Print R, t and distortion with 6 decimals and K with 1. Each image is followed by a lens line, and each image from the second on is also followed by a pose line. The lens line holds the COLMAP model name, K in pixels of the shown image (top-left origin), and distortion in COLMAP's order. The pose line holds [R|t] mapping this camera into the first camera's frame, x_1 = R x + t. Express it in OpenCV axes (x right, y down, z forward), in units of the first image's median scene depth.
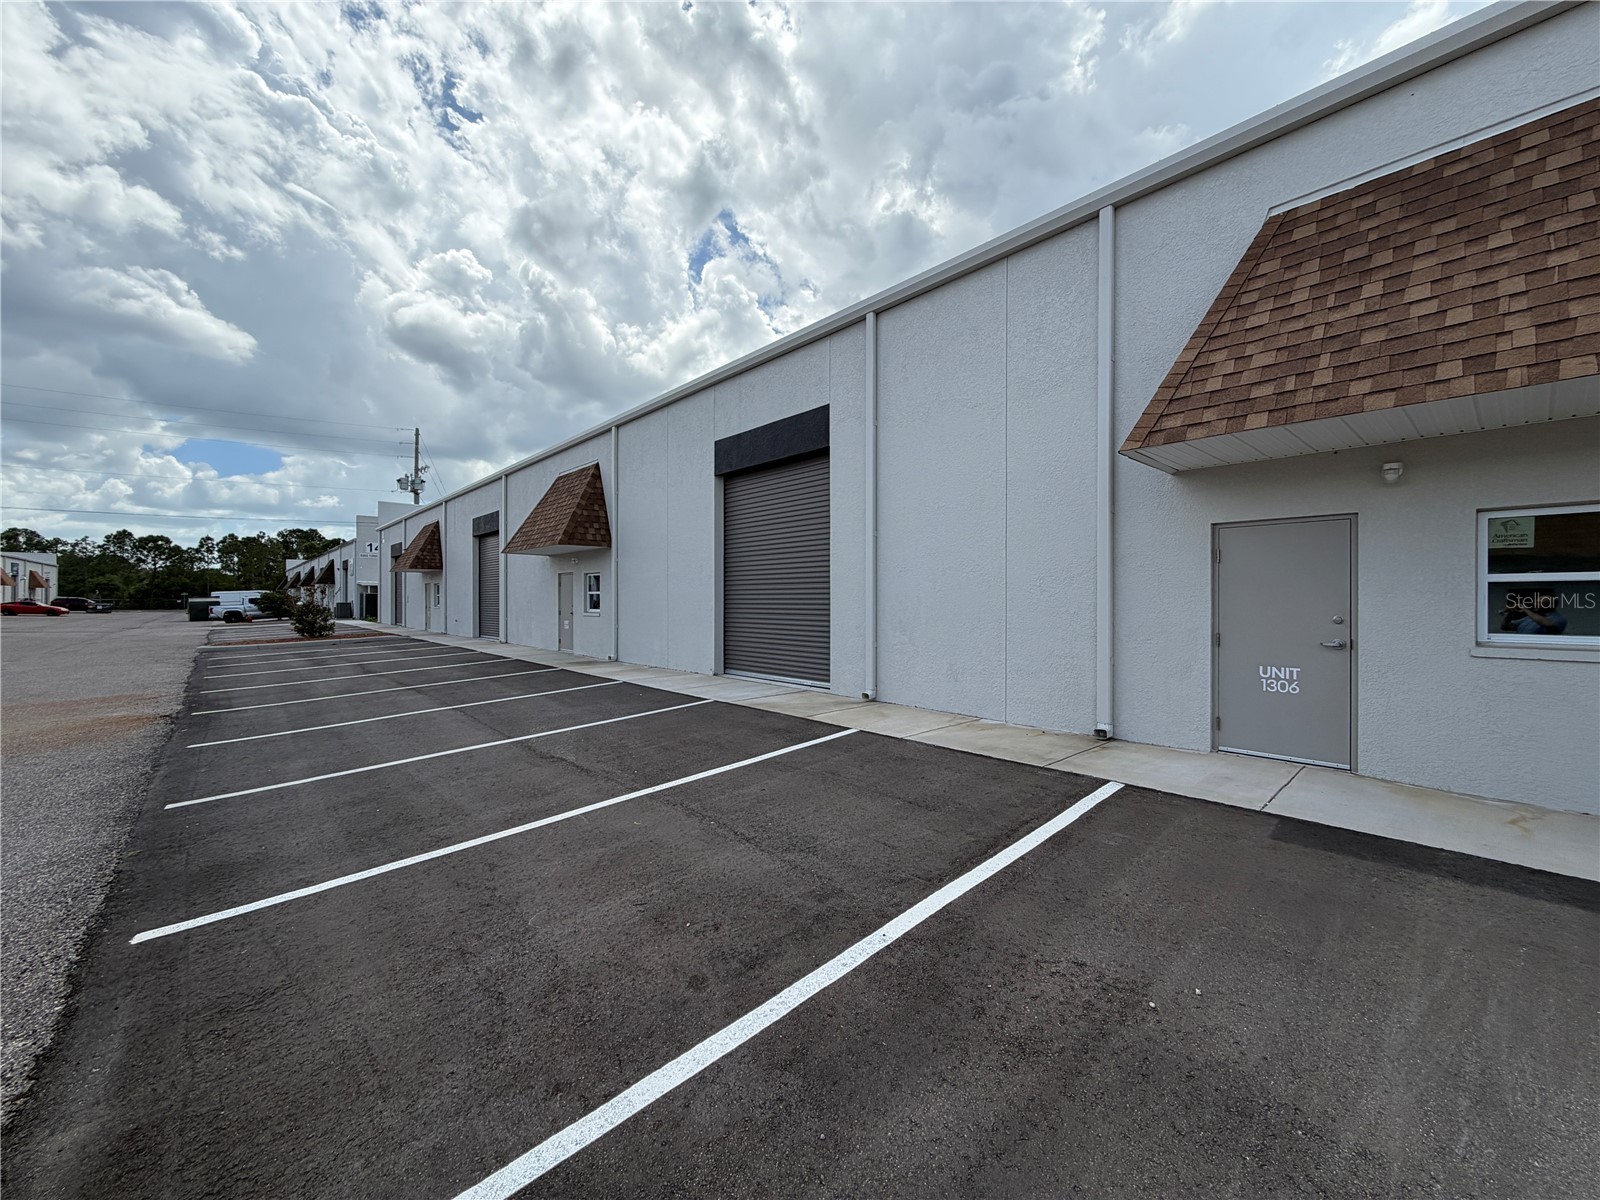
lens RADIAL K [[634.1, 0, 799.8], [0, 634.1, 601.0], [0, 0, 1]] dist [0.001281, 0.000176]
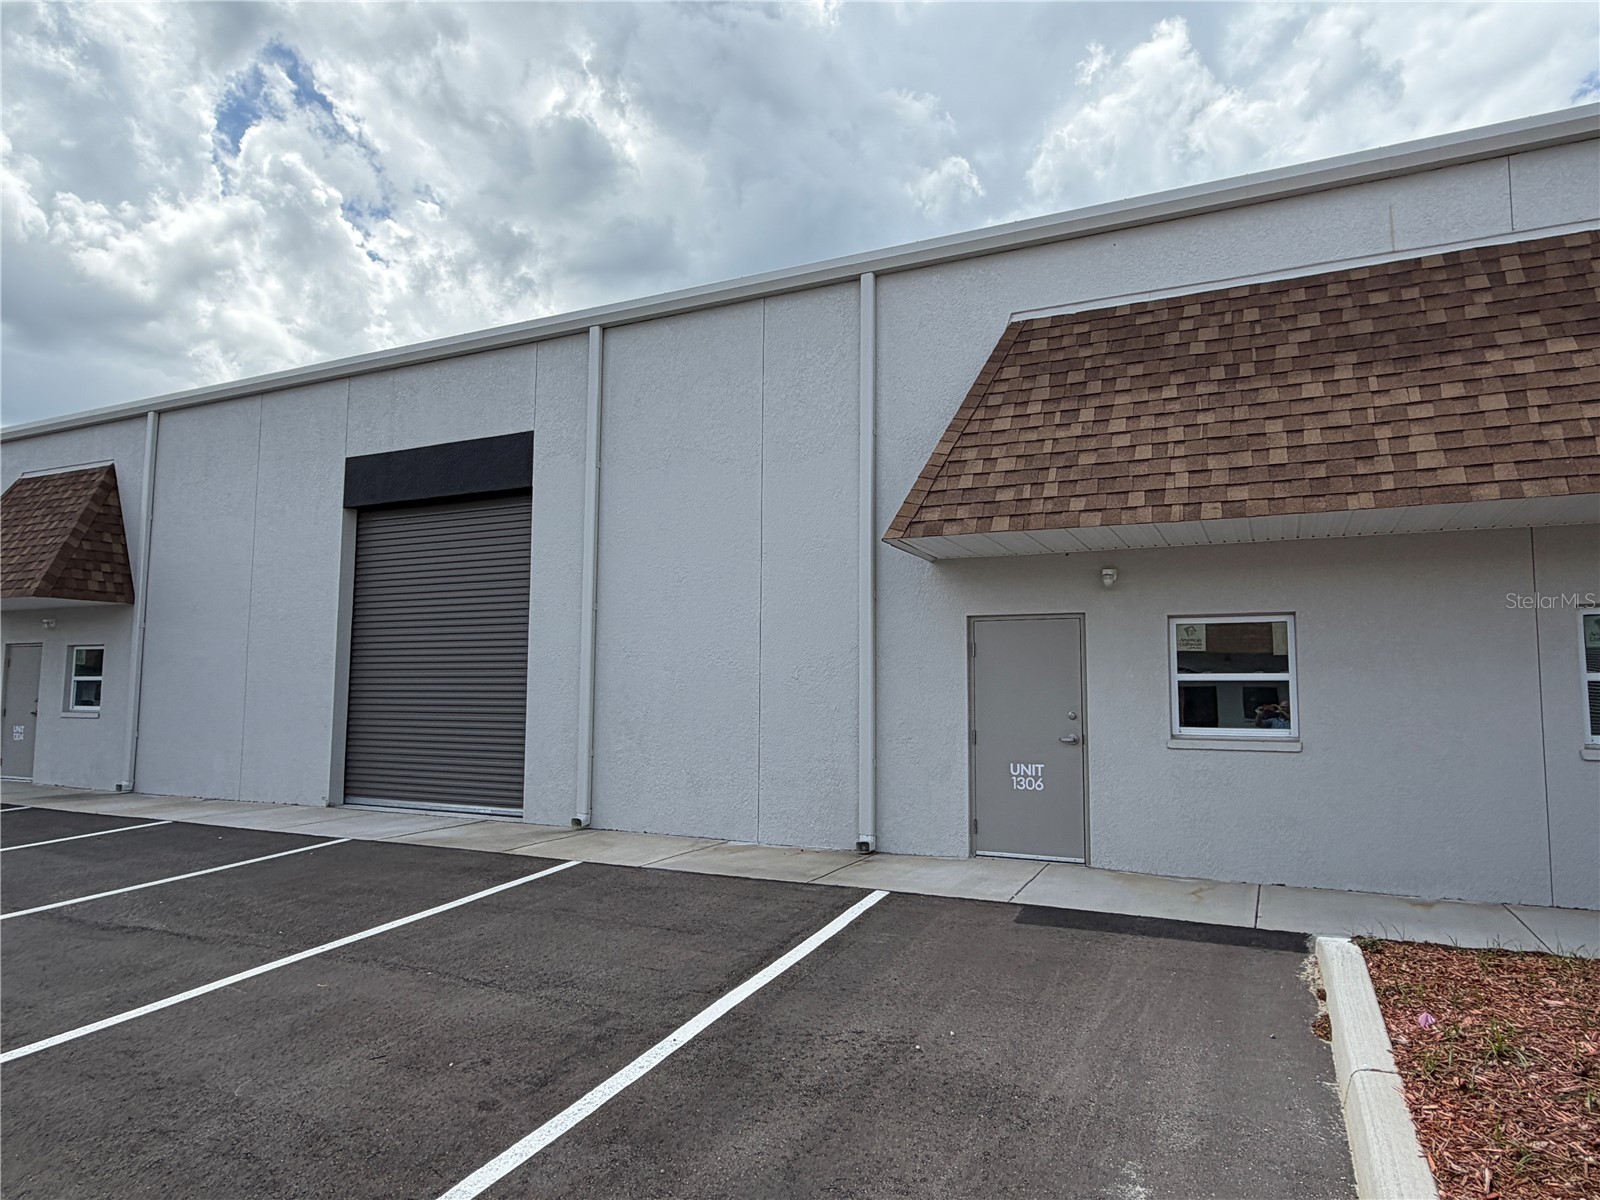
lens RADIAL K [[960.3, 0, 795.2], [0, 960.3, 604.7], [0, 0, 1]] dist [0.003302, 0.001348]
pose [[0.925797, 0.041171, 0.375773, -0.159804], [-0.005715, 0.995462, -0.094988, 0.001247], [-0.377979, 0.085792, 0.921831, -0.279166]]
